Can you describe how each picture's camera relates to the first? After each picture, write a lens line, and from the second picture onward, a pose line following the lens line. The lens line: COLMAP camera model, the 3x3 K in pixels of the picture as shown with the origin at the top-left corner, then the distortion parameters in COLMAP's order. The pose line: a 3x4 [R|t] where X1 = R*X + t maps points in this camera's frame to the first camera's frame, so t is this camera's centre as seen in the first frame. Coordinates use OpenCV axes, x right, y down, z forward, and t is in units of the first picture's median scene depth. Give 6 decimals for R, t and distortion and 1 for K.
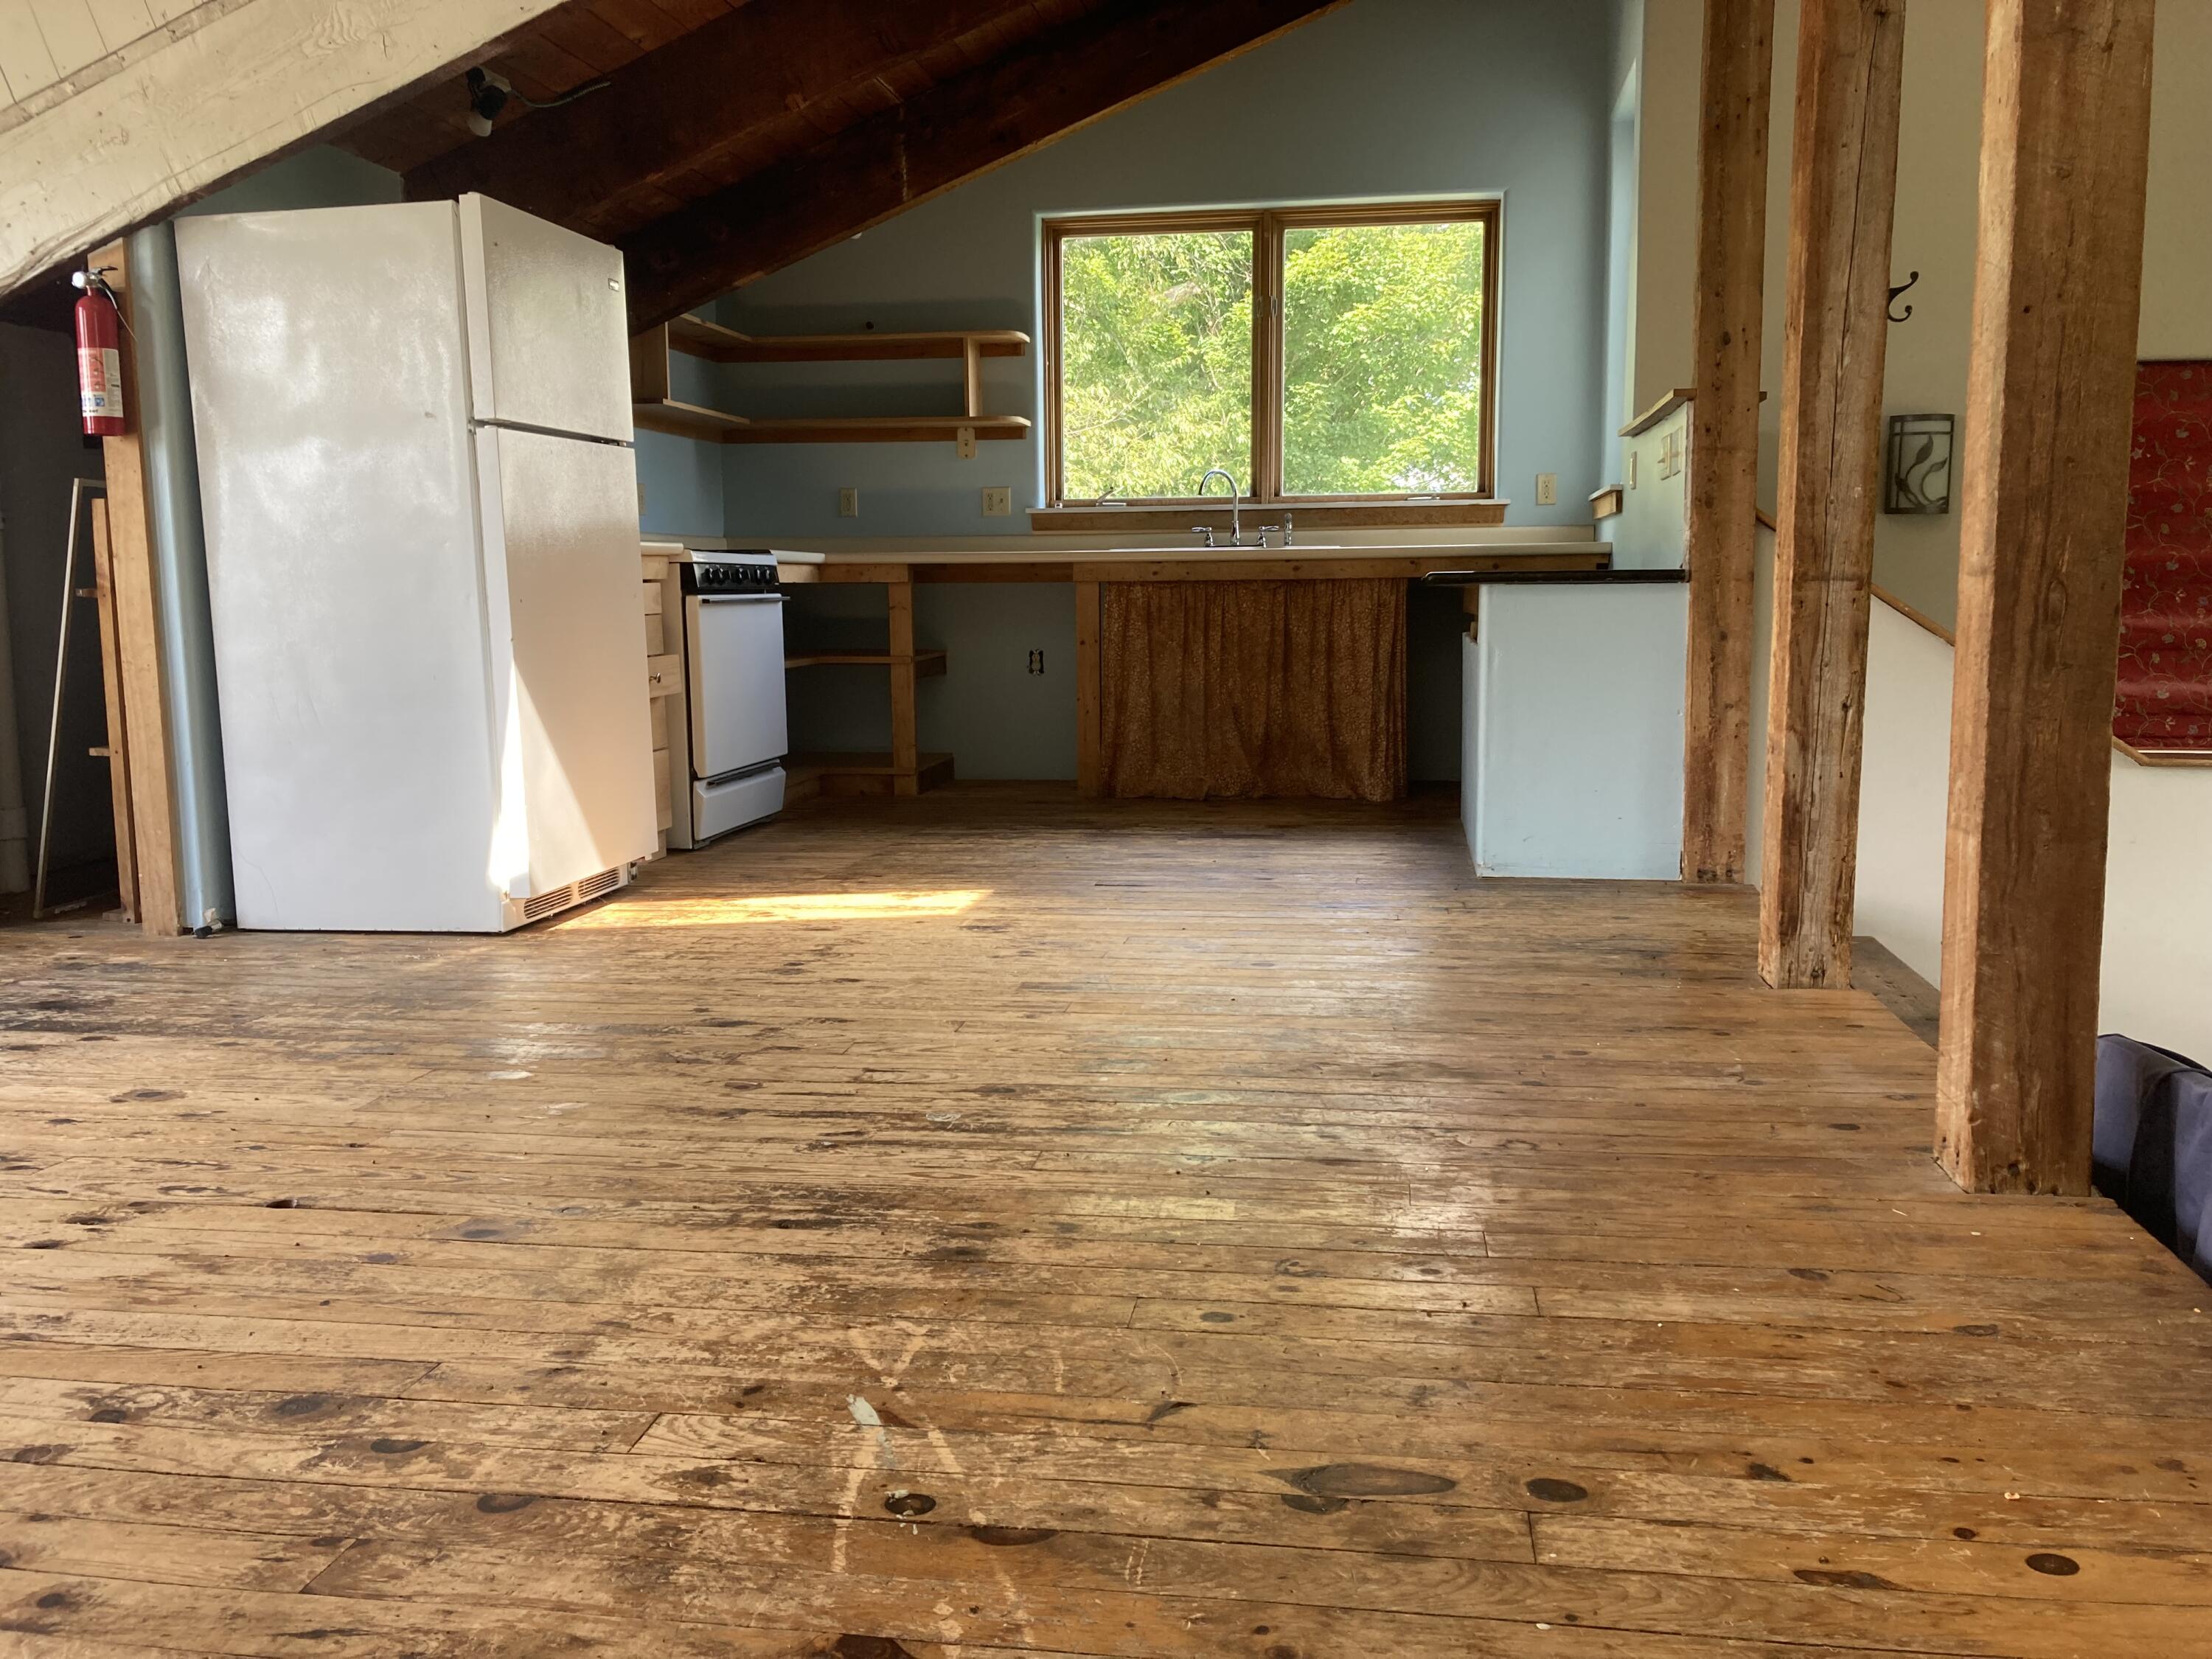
lens RADIAL K [[1839.8, 0, 1094.9], [0, 1839.8, 830.0], [0, 0, 1]] dist [0.058940, -0.072613]
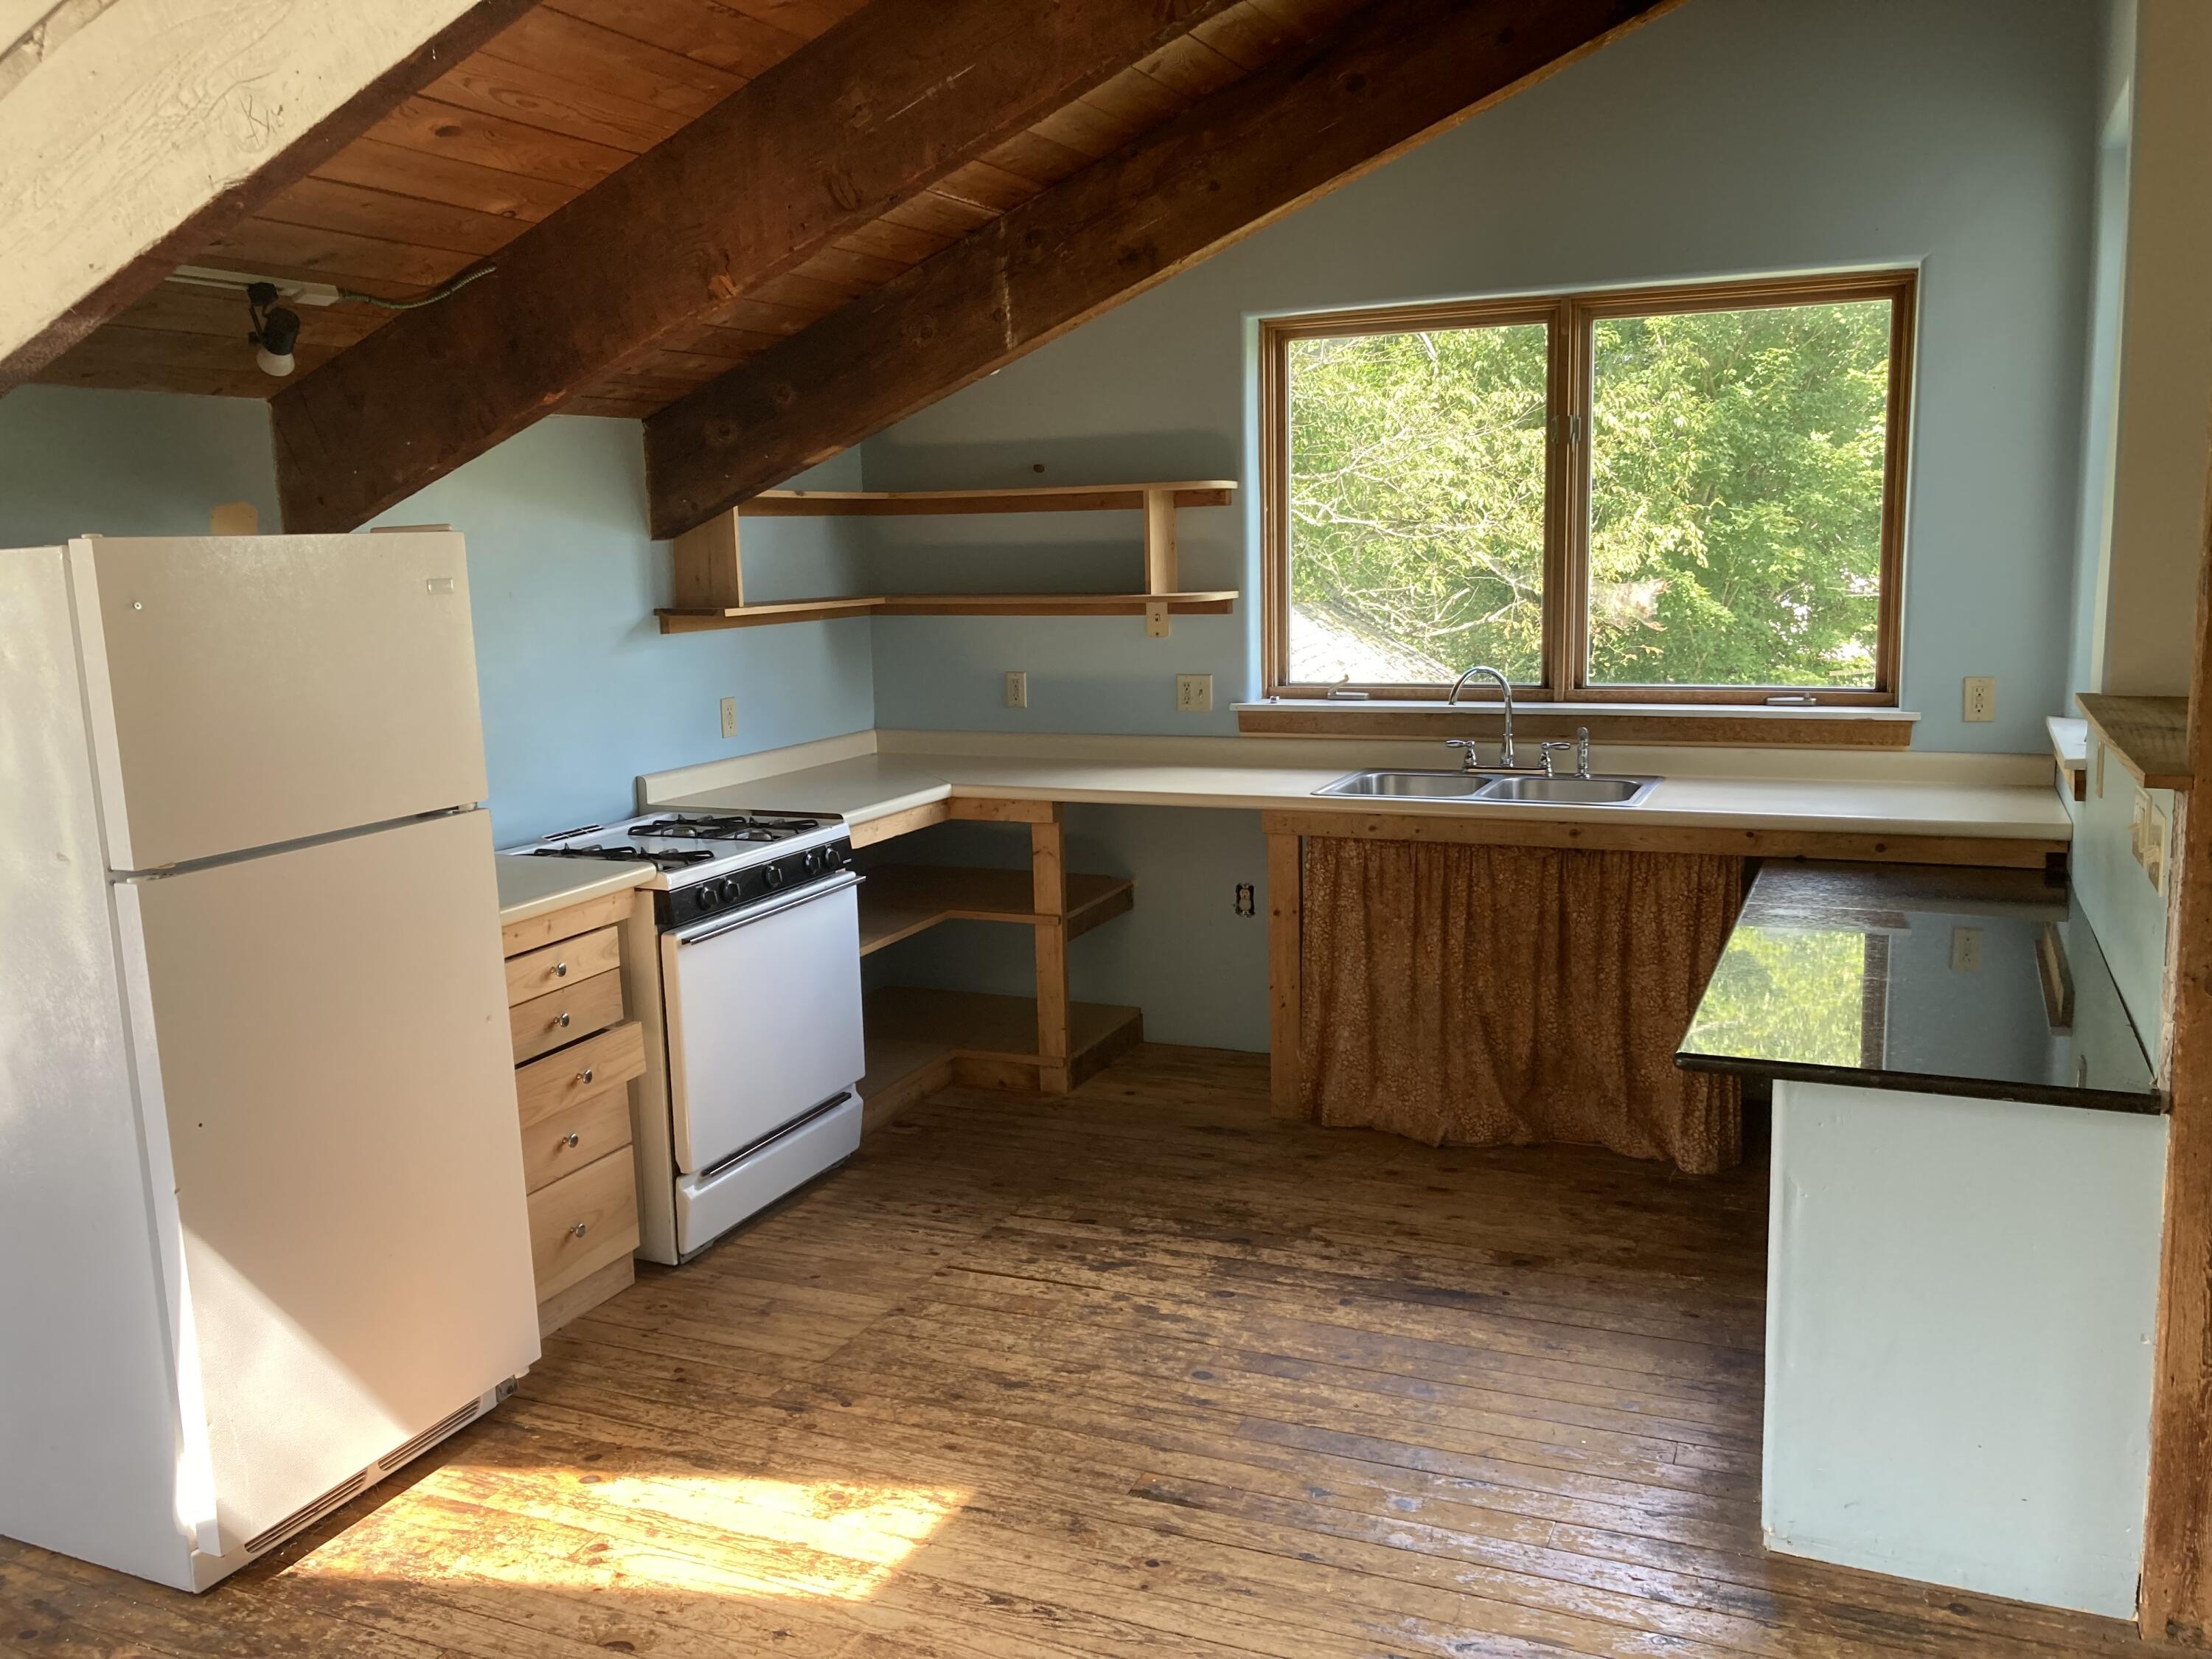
lens RADIAL K [[1839.8, 0, 1092.4], [0, 1839.8, 821.6], [0, 0, 1]] dist [0.058940, -0.072613]
pose [[0.968508, 0.020621, -0.248127, 0.104673], [-0.013219, 0.999418, 0.031461, -0.163604], [0.248632, -0.027190, 0.968216, 0.277163]]
